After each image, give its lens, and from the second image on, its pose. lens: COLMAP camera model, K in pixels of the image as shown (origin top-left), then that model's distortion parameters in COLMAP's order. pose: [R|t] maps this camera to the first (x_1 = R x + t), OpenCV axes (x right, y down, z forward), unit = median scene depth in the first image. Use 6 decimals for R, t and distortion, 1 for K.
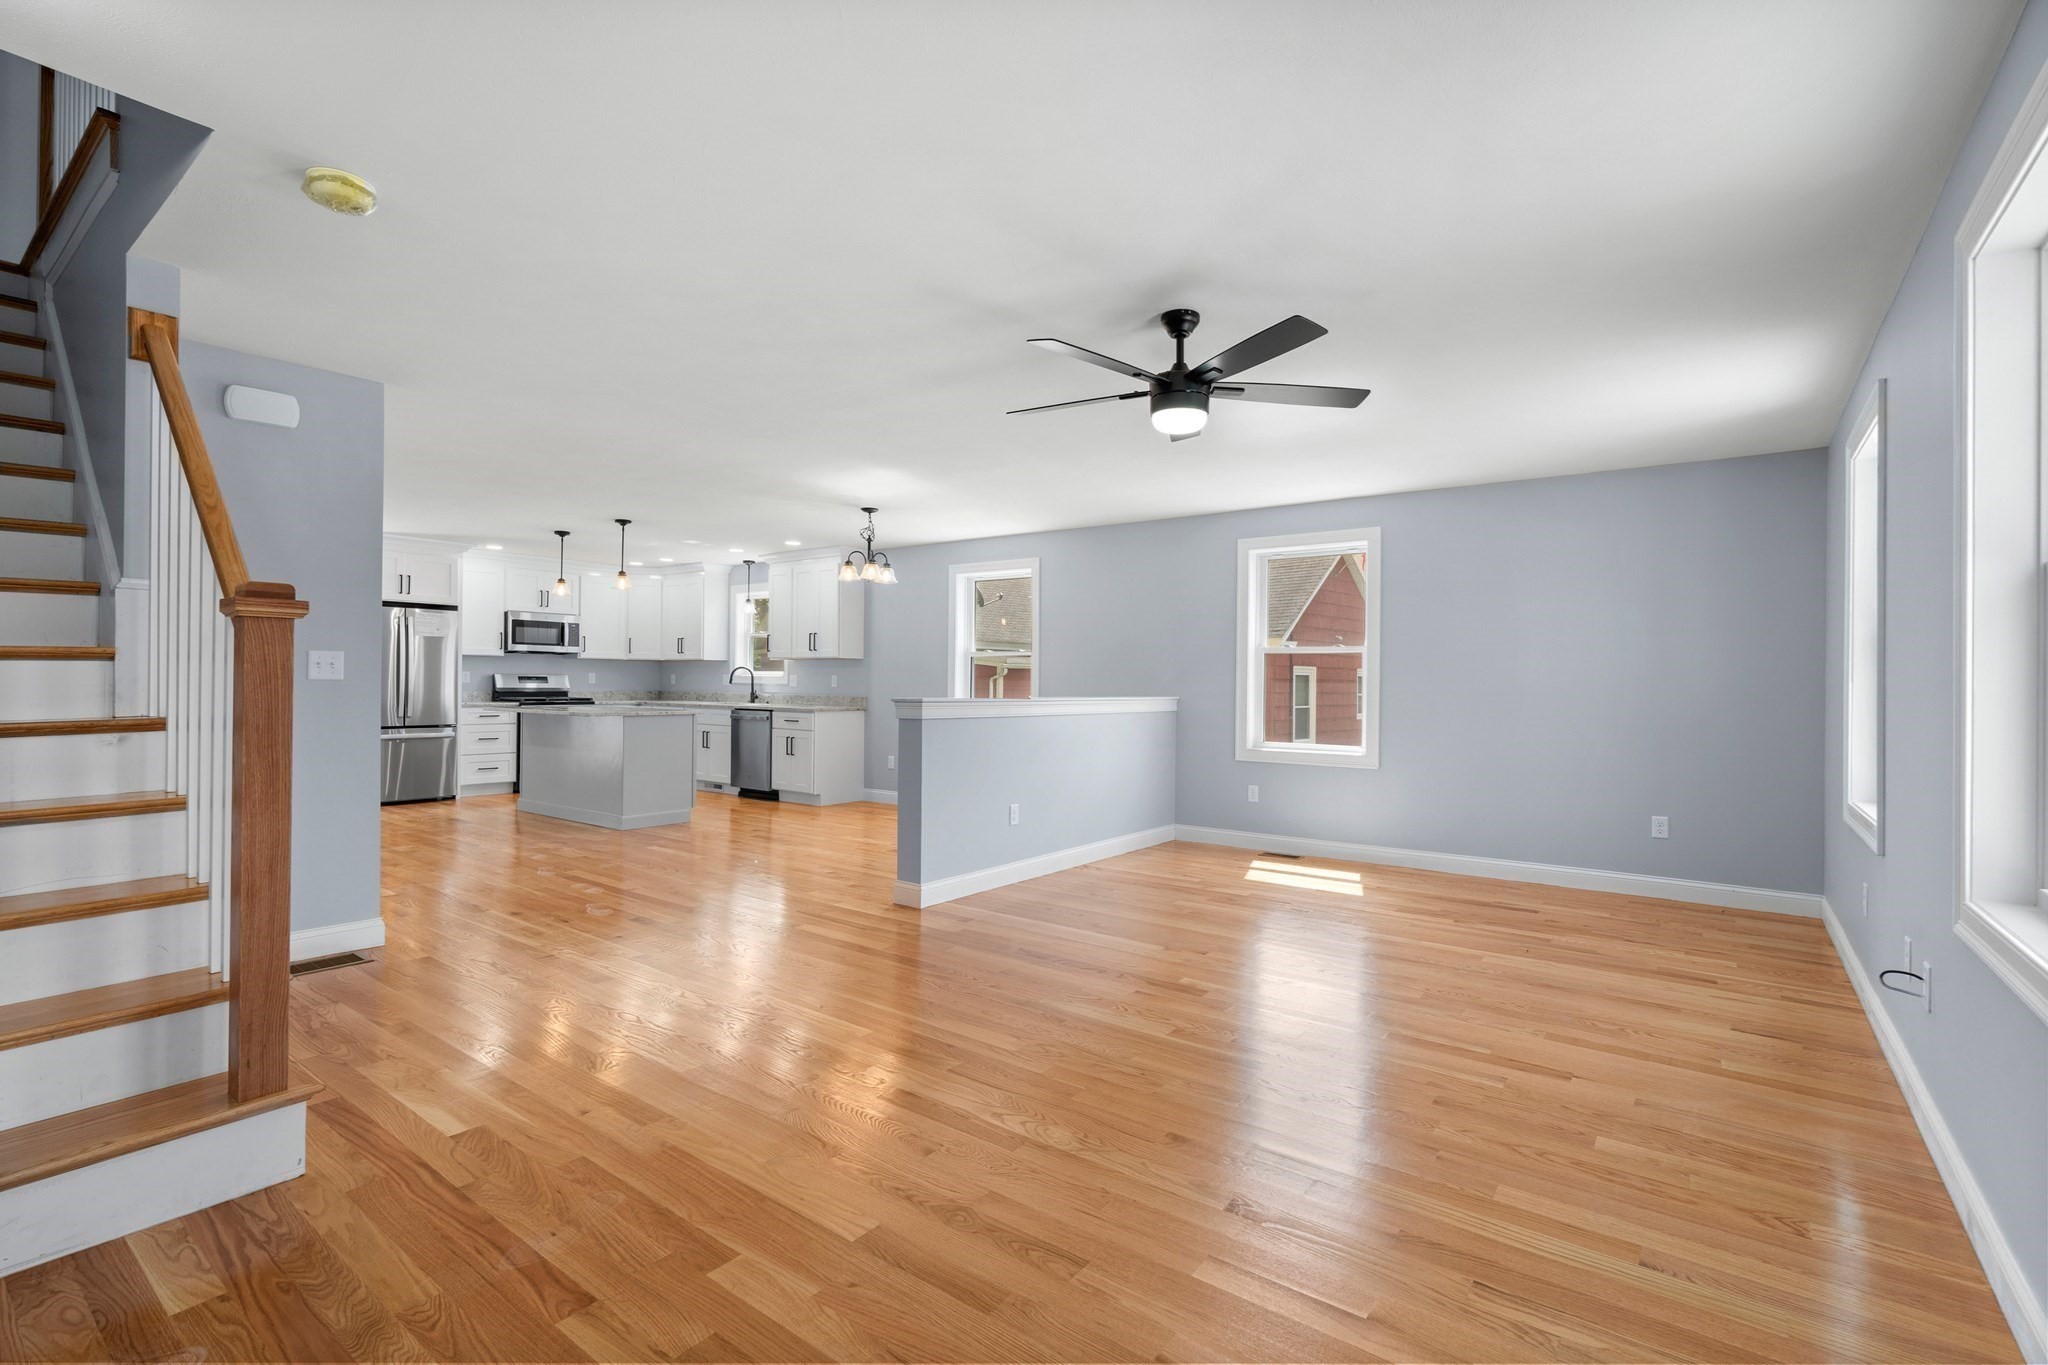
lens RADIAL K [[920.9, 0, 1024.0], [0, 920.9, 682.5], [0, 0, 1]] dist [0.000149, 0.000001]
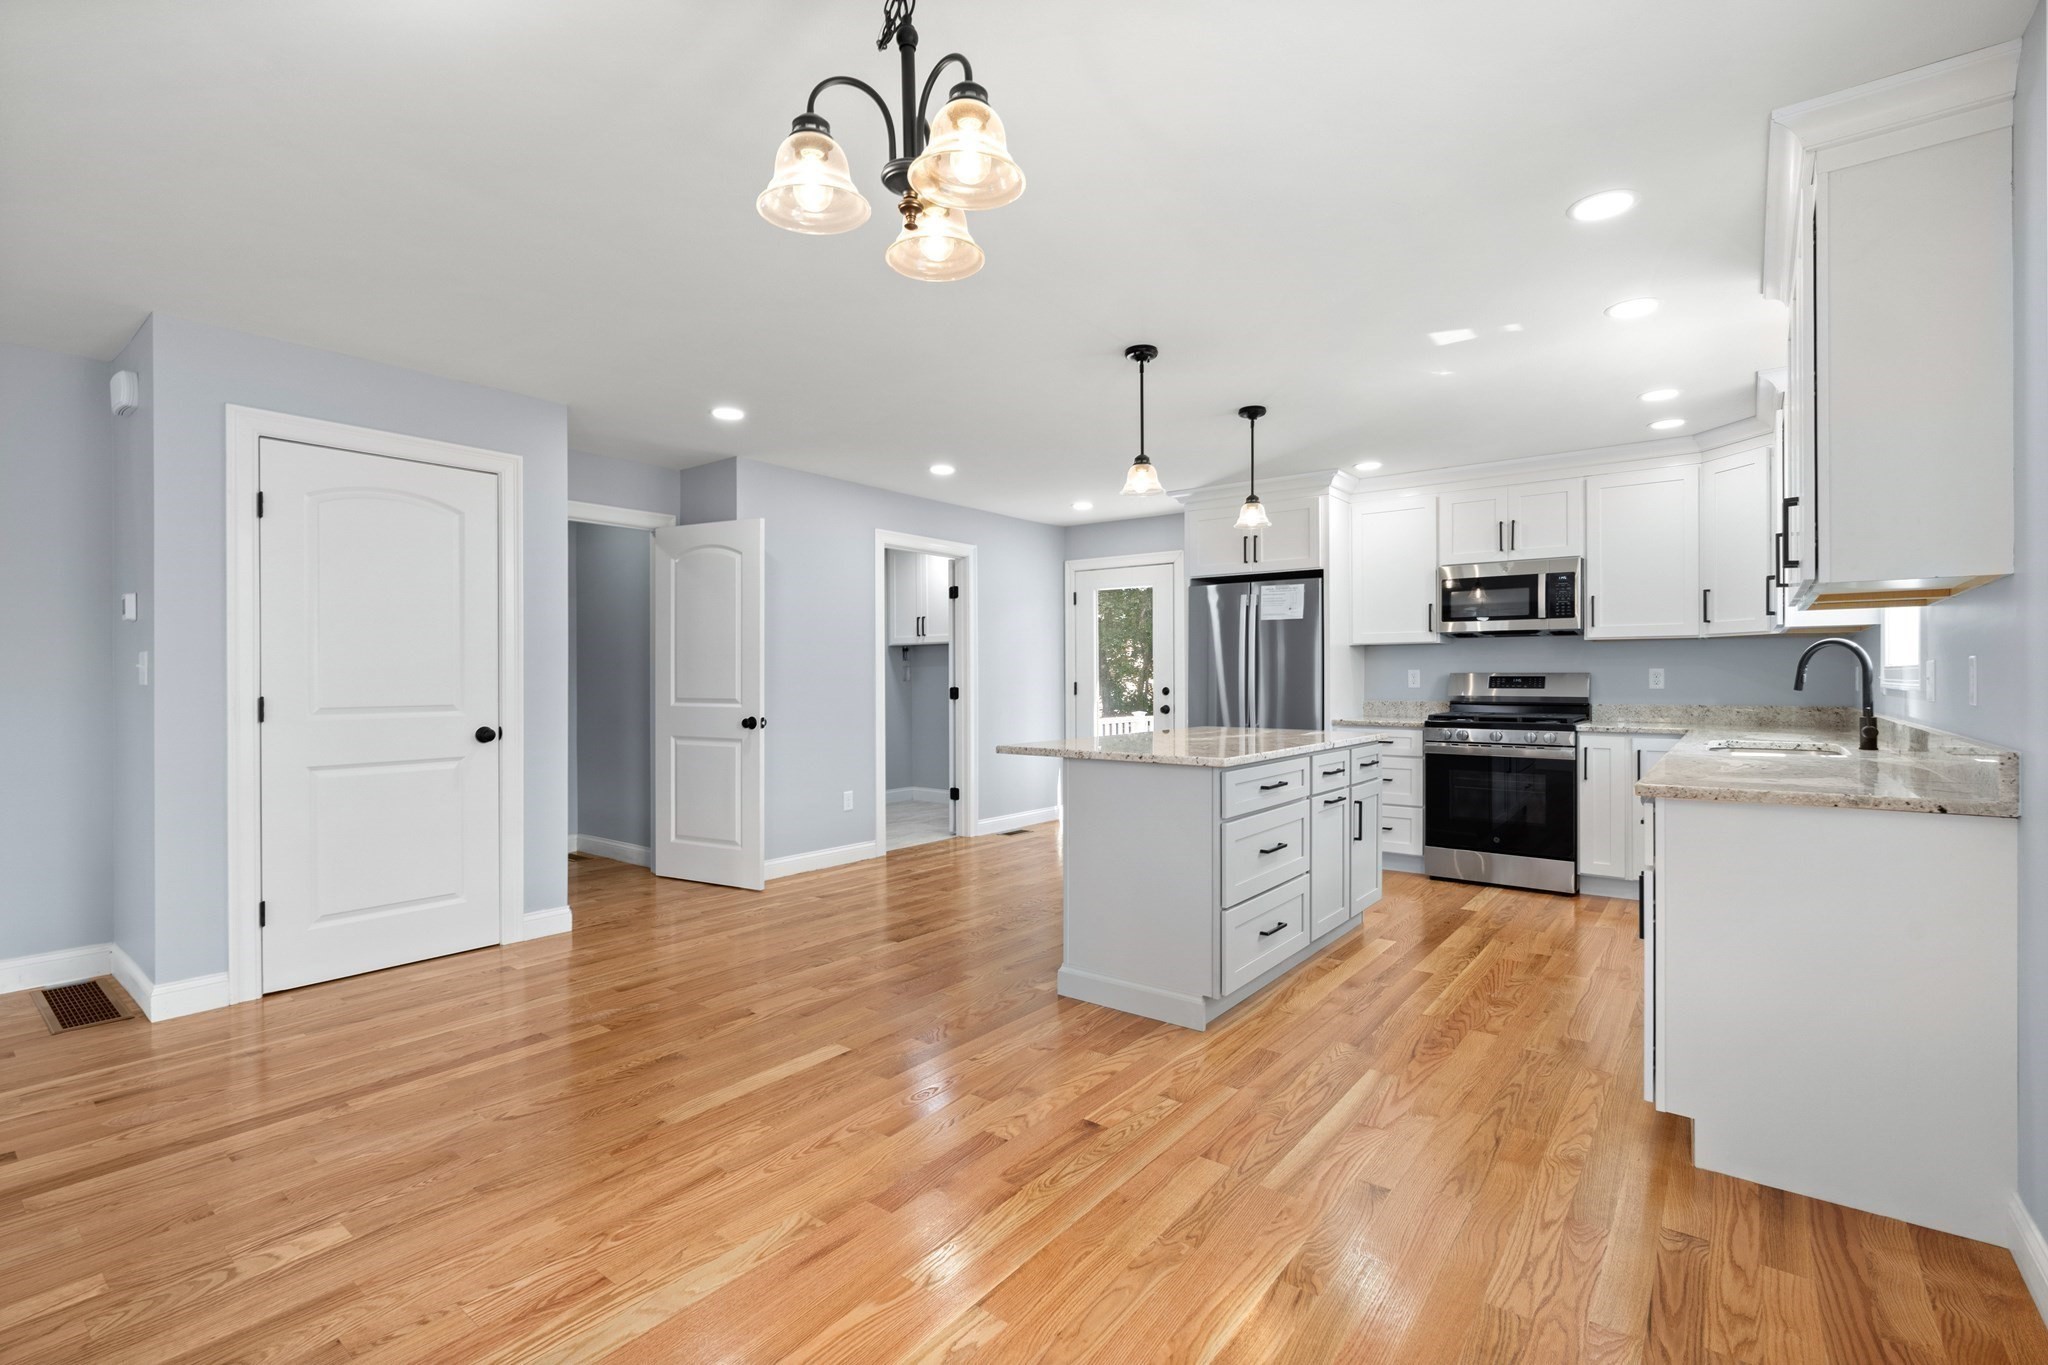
lens RADIAL K [[920.9, 0, 1024.0], [0, 920.9, 682.5], [0, 0, 1]] dist [0.000149, 0.000001]
pose [[-0.016514, -0.007519, -0.999835, 0.034458], [0.002182, 0.999969, -0.007556, 0.000694], [0.999861, -0.002306, -0.016497, 0.722299]]
